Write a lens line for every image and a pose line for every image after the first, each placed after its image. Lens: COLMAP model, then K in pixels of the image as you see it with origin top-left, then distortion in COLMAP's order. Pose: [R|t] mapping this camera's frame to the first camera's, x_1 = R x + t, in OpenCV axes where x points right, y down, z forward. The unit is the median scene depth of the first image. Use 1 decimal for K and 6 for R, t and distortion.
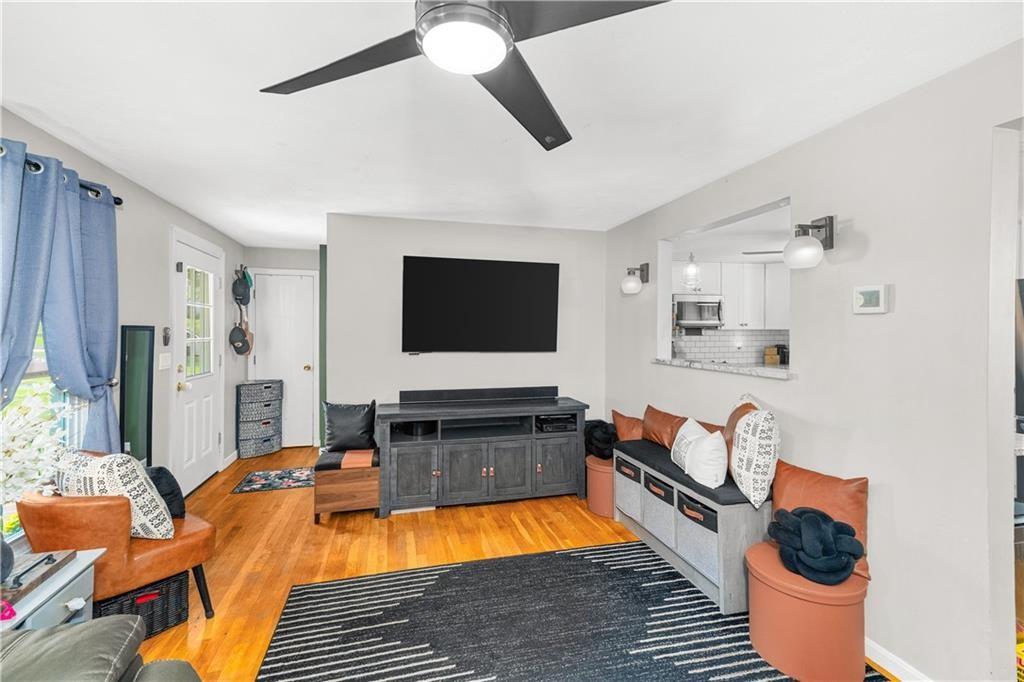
lens RADIAL K [[456.7, 0, 511.2], [0, 456.7, 332.1], [0, 0, 1]] dist [0.018678, 0.000056]
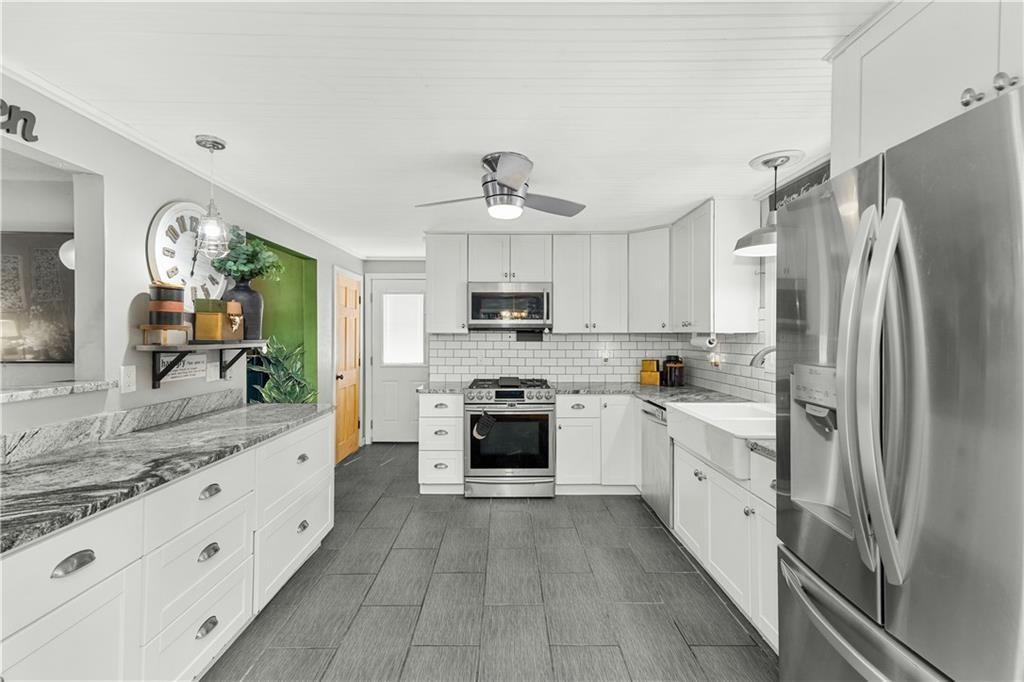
lens RADIAL K [[456.0, 0, 510.1], [0, 456.0, 340.4], [0, 0, 1]] dist [0.018621, 0.000217]
pose [[0.969440, 0.006084, -0.245254, 1.035956], [-0.004324, 0.999961, 0.007716, 0.001453], [0.245291, -0.006420, 0.969428, 0.599170]]
